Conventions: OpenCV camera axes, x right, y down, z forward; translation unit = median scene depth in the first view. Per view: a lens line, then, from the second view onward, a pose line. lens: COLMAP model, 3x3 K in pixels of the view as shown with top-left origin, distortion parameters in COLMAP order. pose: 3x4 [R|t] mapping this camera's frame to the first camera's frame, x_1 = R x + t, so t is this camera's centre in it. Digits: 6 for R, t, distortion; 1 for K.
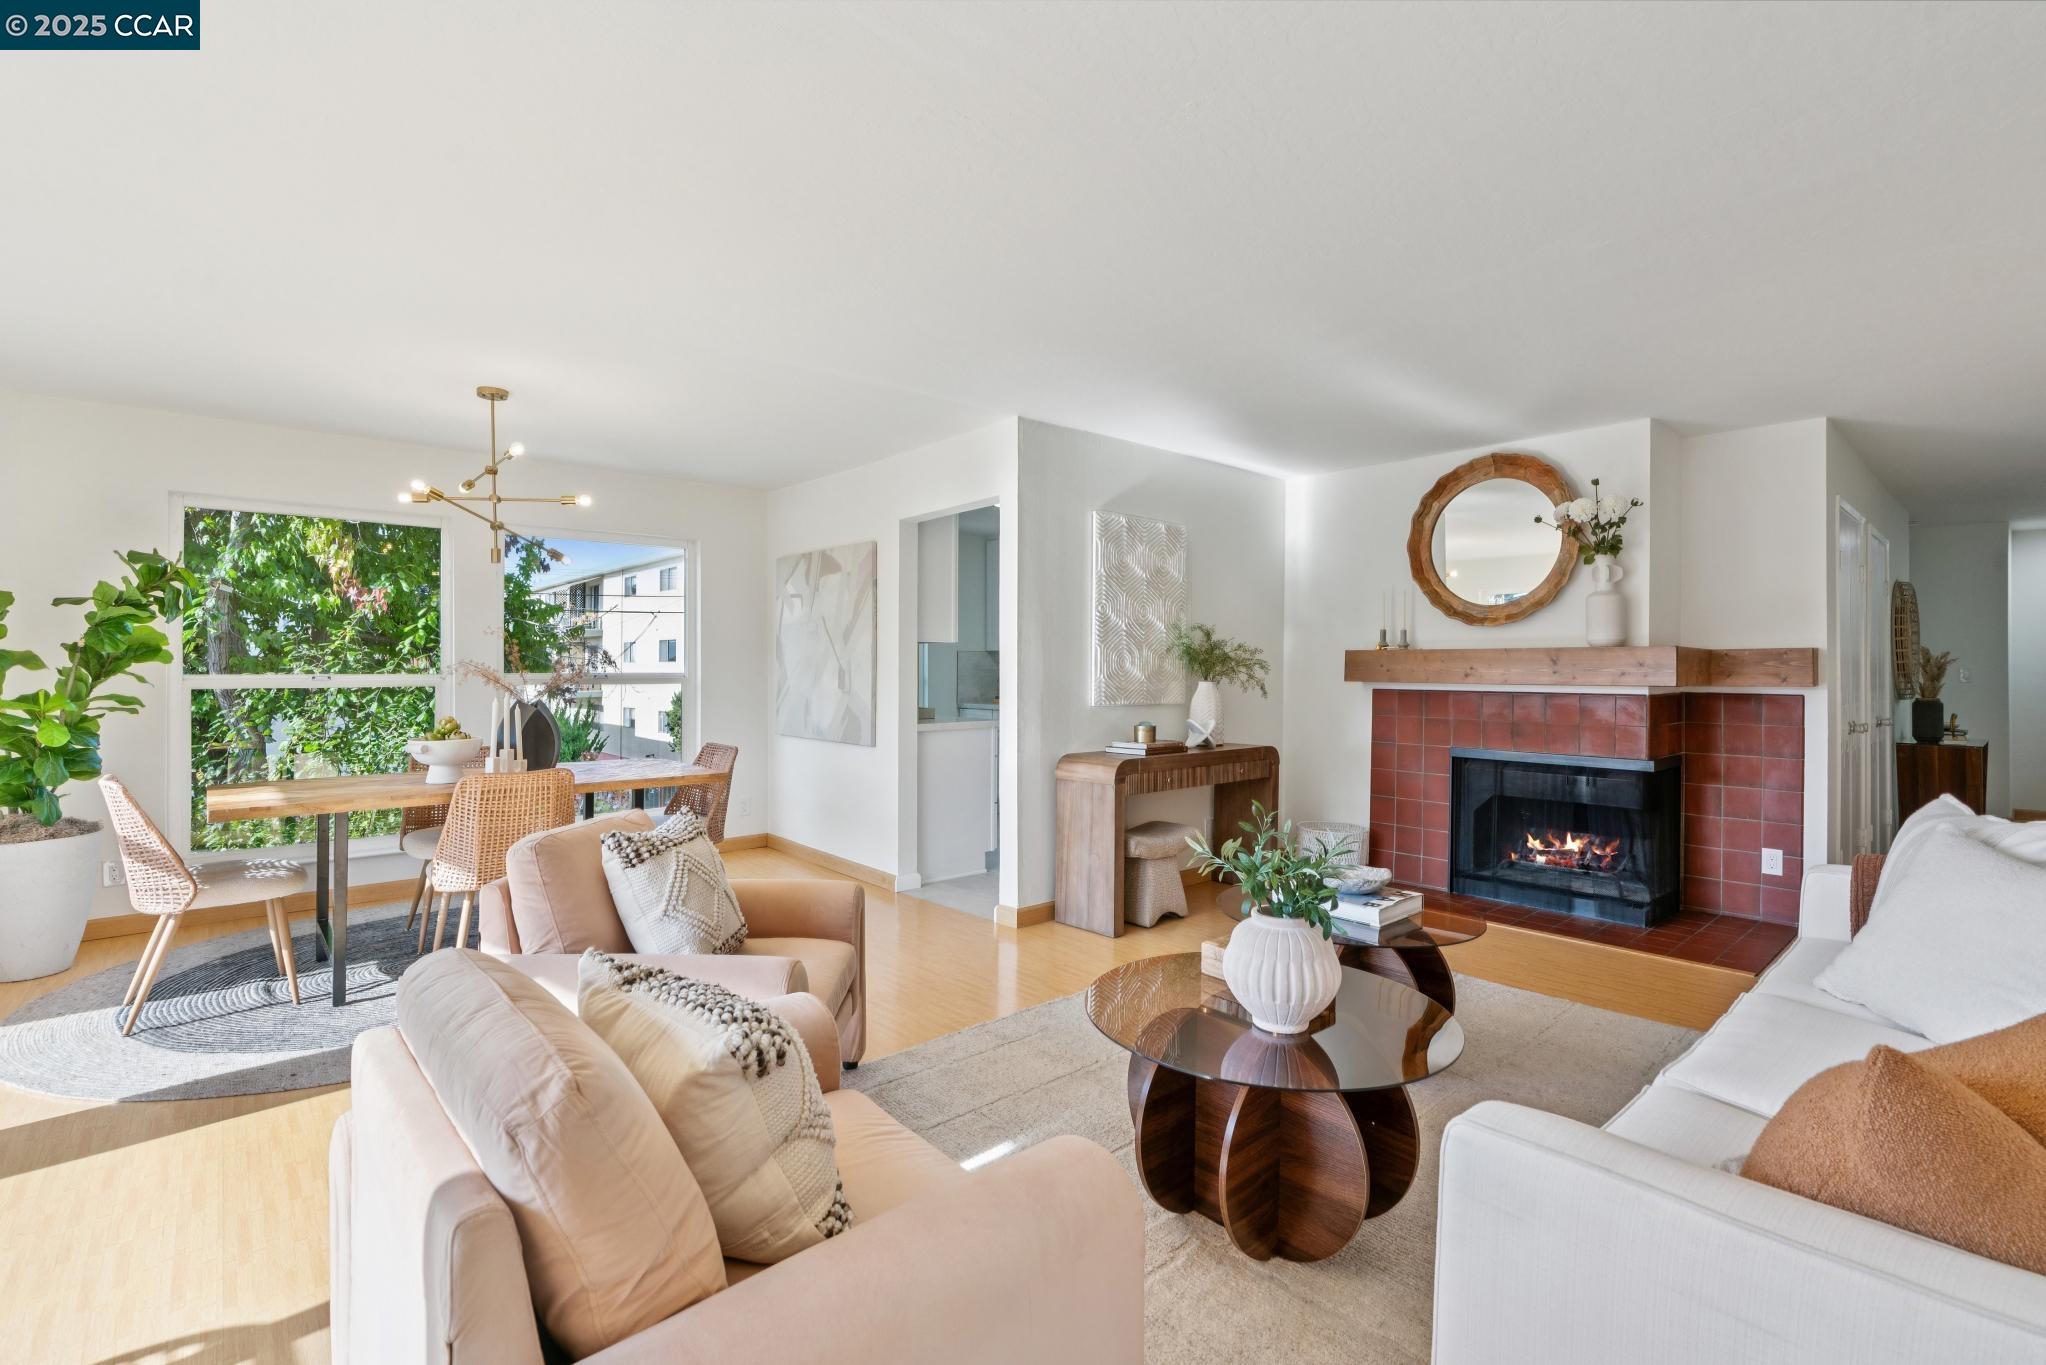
lens RADIAL K [[941.9, 0, 1016.5], [0, 941.9, 670.7], [0, 0, 1]] dist [0.001040, 0.000150]
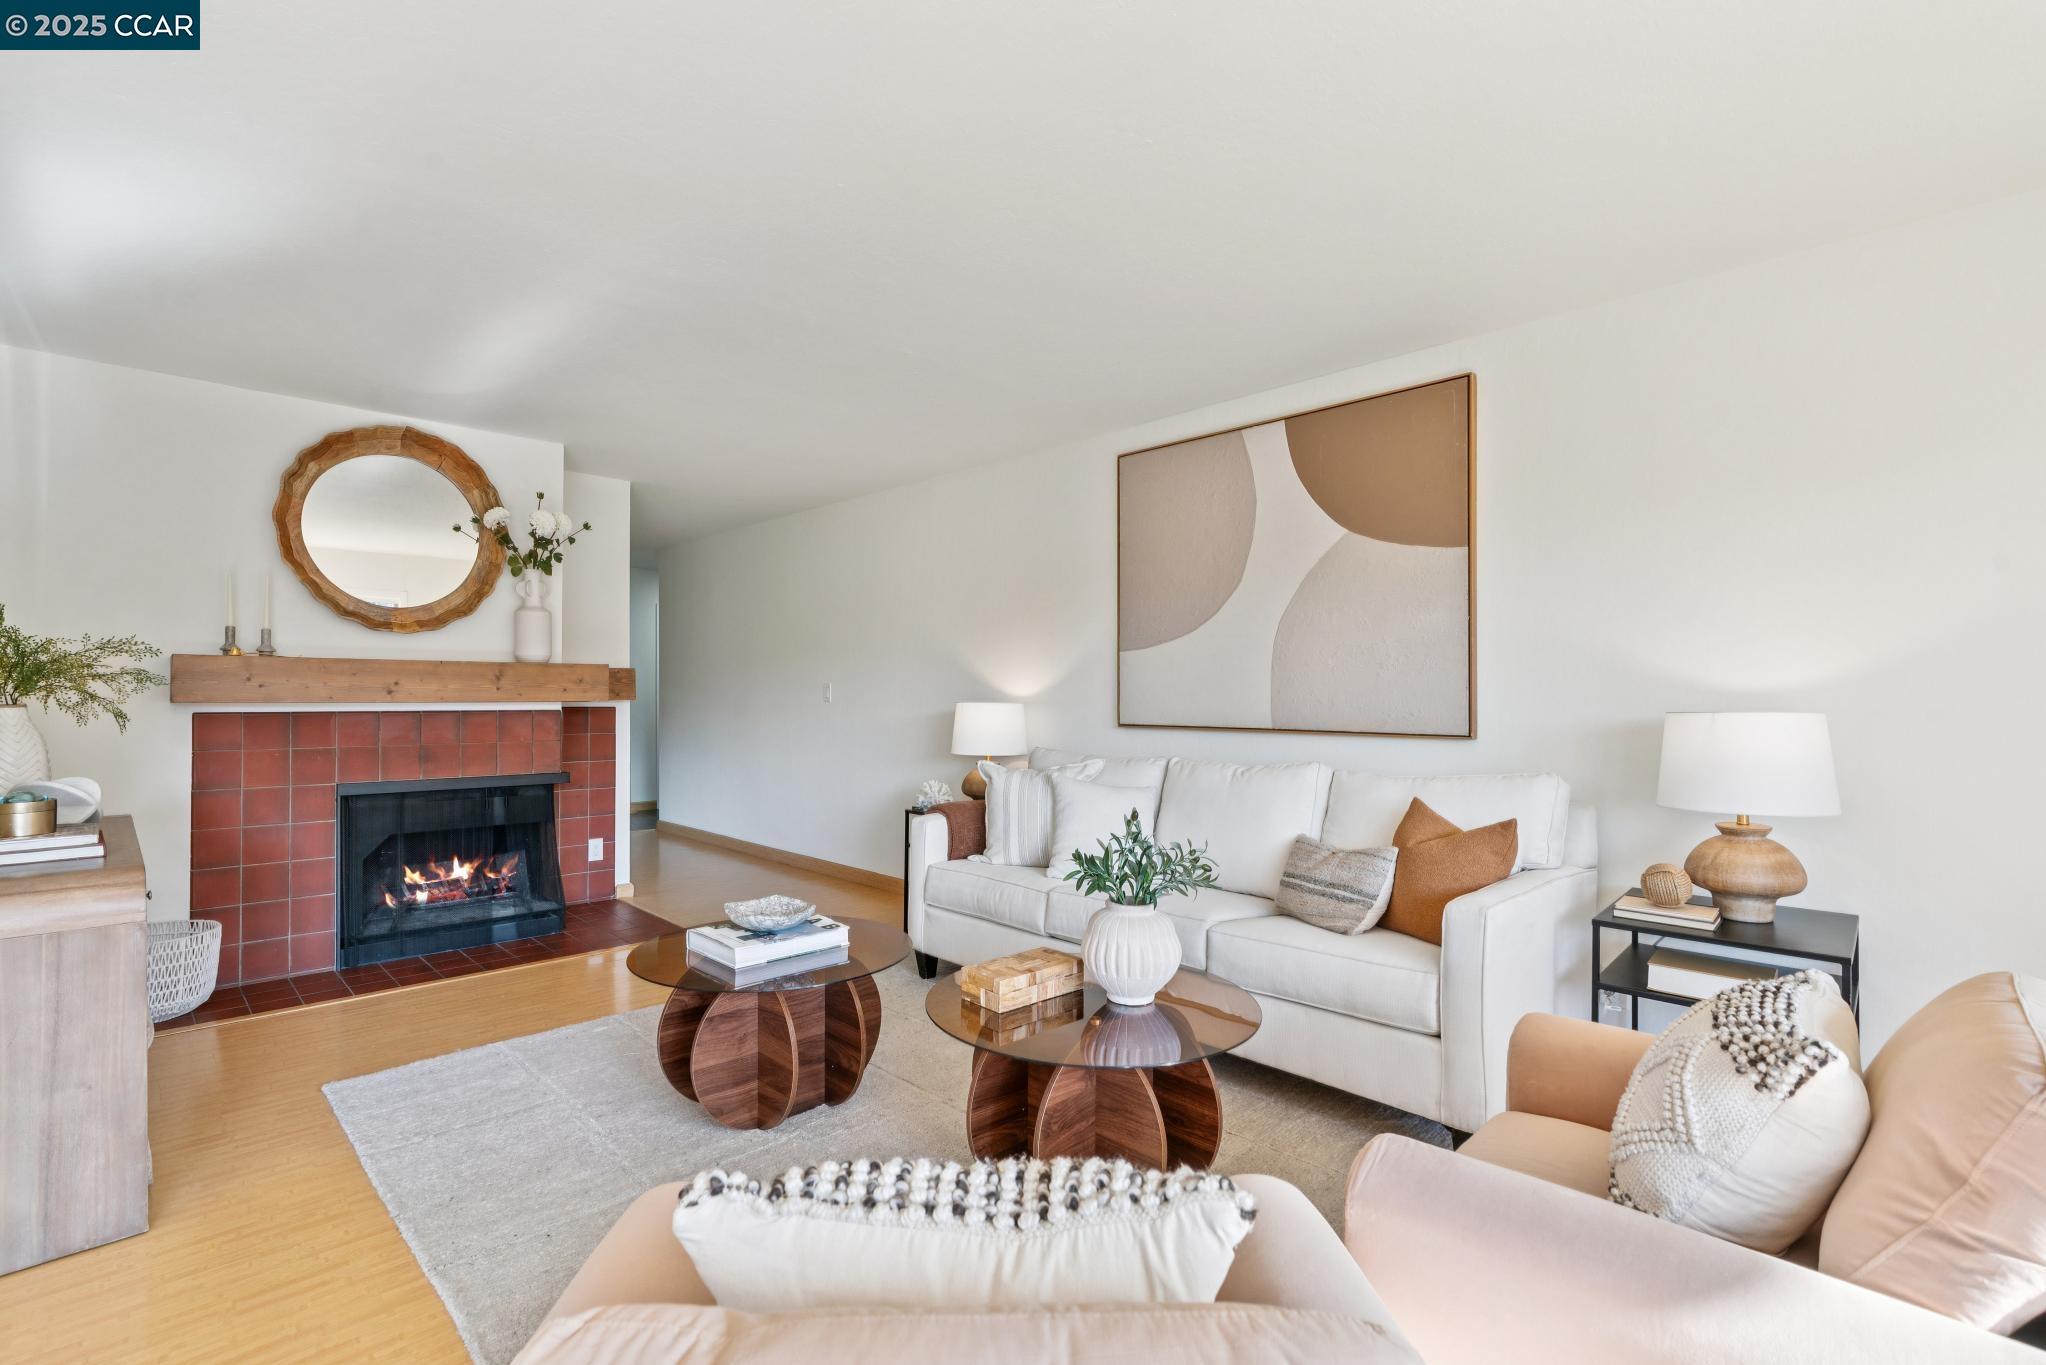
lens RADIAL K [[941.9, 0, 1016.1], [0, 941.9, 695.4], [0, 0, 1]] dist [0.001040, 0.000150]
pose [[-0.058161, -0.010302, 0.998254, -0.369354], [-0.007904, 0.999920, 0.009858, -0.004302], [-0.998276, -0.007317, -0.058238, 0.511401]]
